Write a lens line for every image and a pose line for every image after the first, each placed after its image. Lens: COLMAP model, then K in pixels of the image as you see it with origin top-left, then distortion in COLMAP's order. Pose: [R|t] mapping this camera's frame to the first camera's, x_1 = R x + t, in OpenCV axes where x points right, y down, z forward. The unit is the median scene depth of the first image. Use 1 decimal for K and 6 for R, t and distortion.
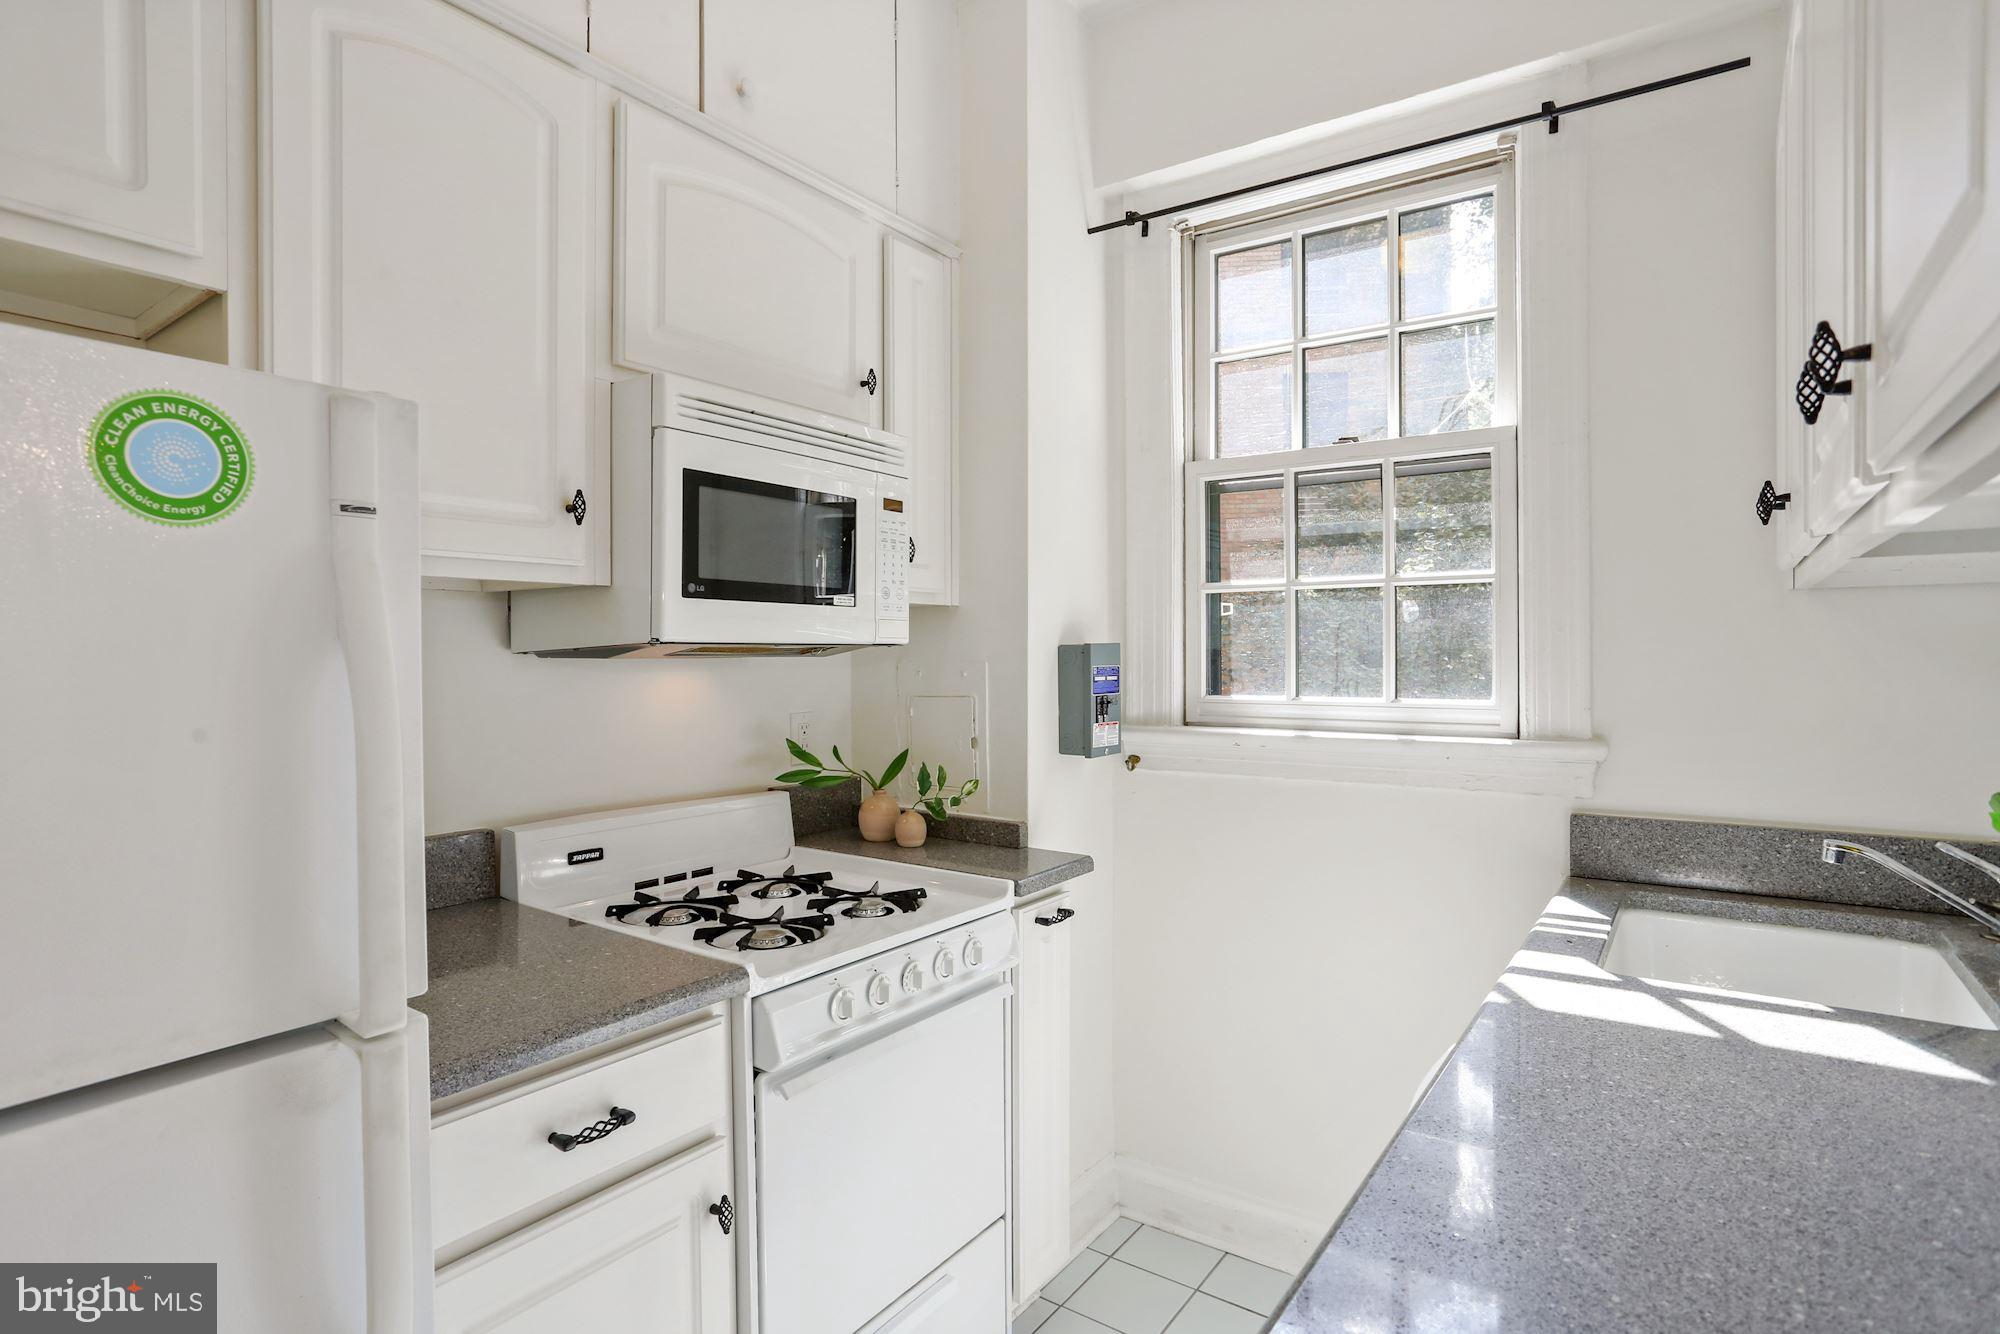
lens RADIAL K [[1015.4, 0, 986.7], [0, 1015.4, 628.3], [0, 0, 1]] dist [-0.067542, 0.057855]
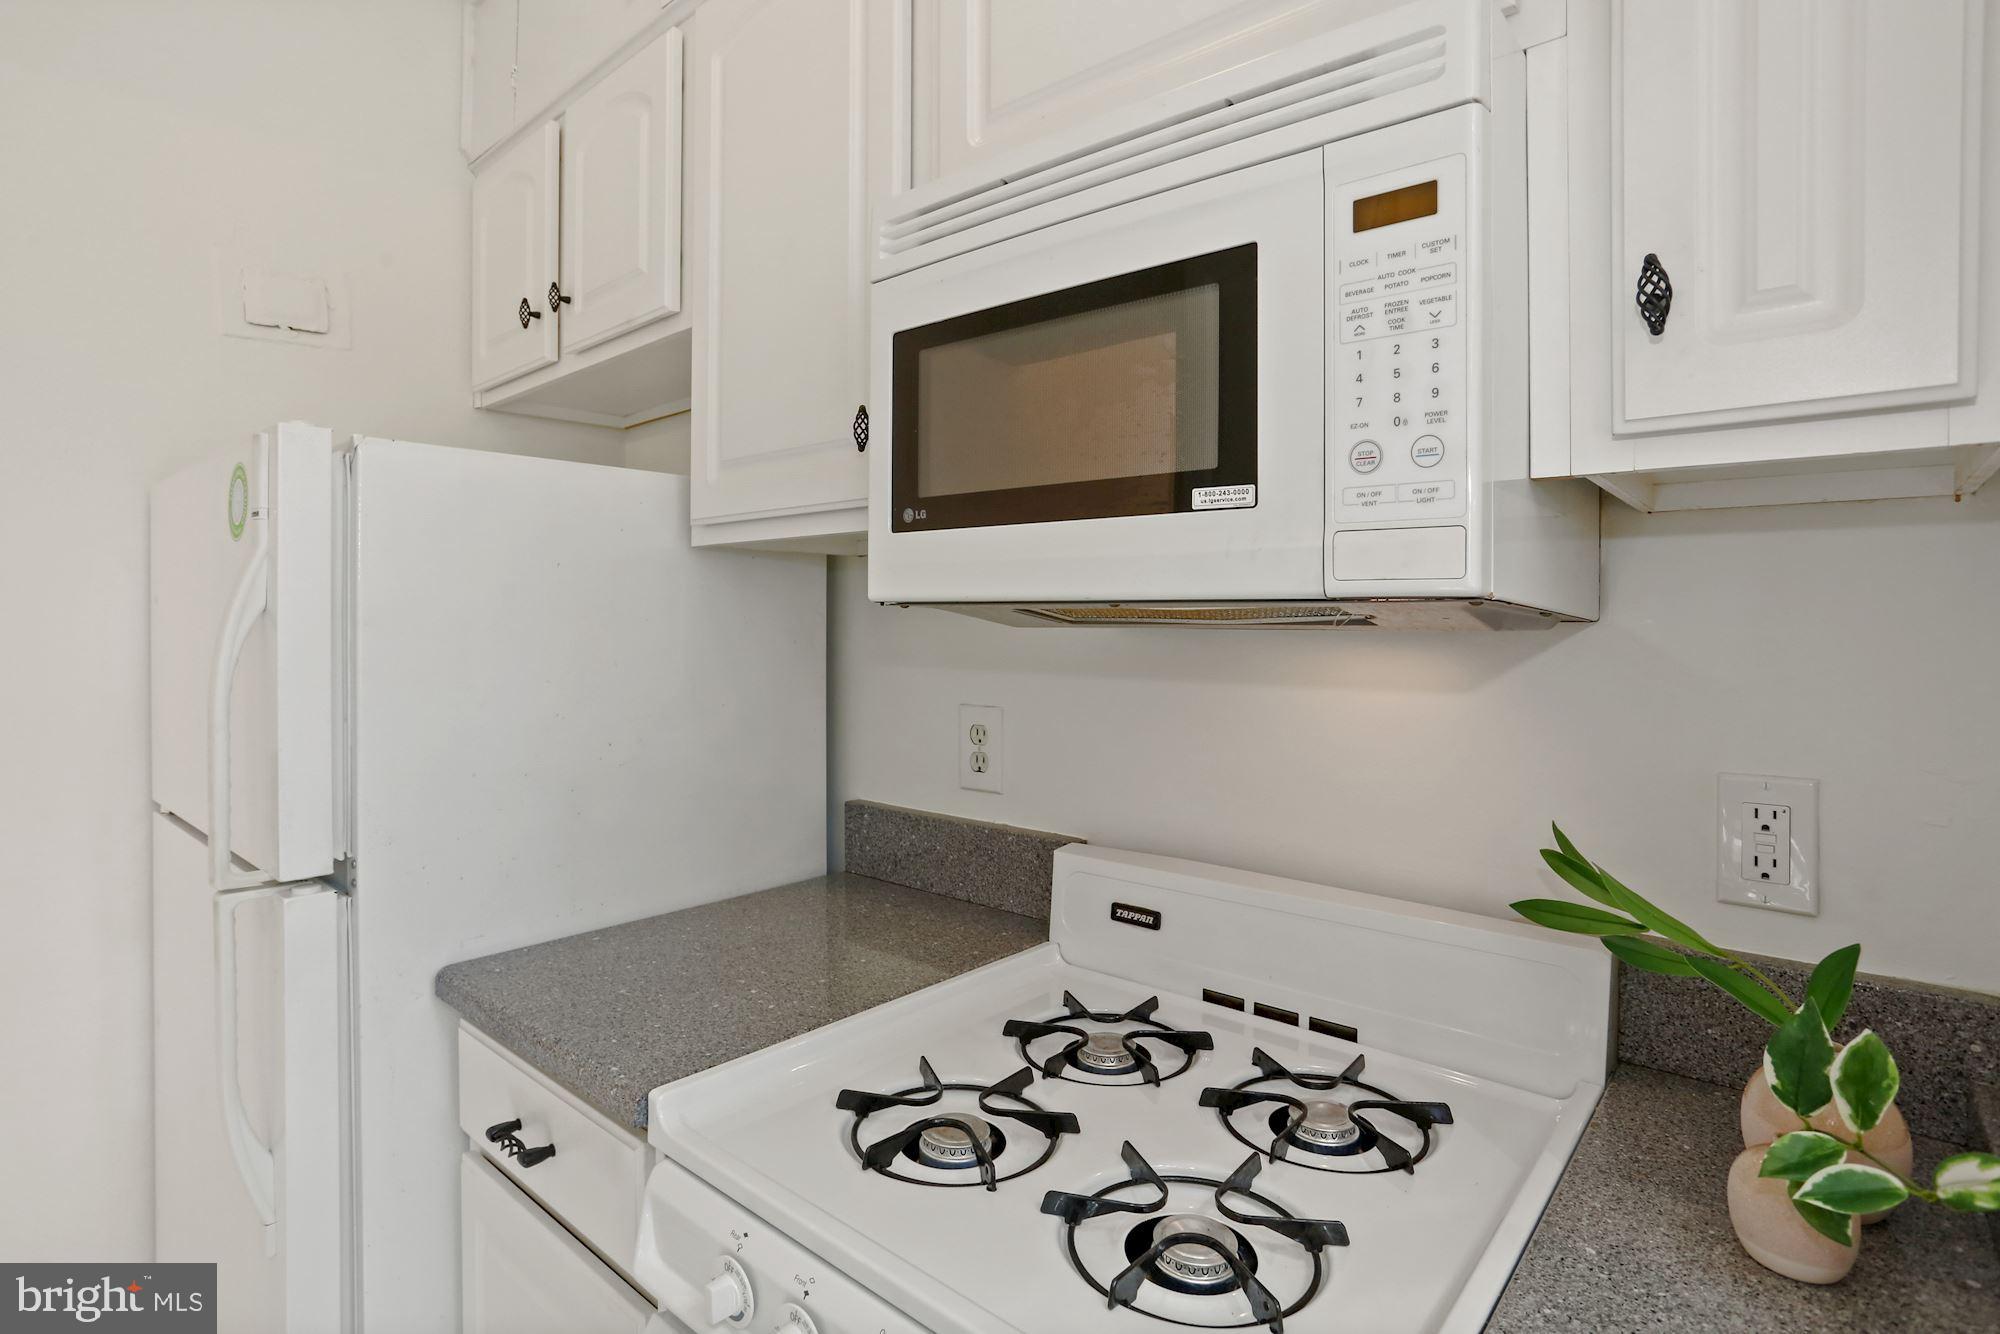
lens RADIAL K [[1015.4, 0, 986.7], [0, 1015.4, 628.3], [0, 0, 1]] dist [-0.067542, 0.057855]
pose [[-0.095682, 0.009882, -0.995363, 0.292930], [0.017337, 0.999816, 0.008260, 0.022814], [0.995261, -0.016466, -0.095835, 0.961714]]
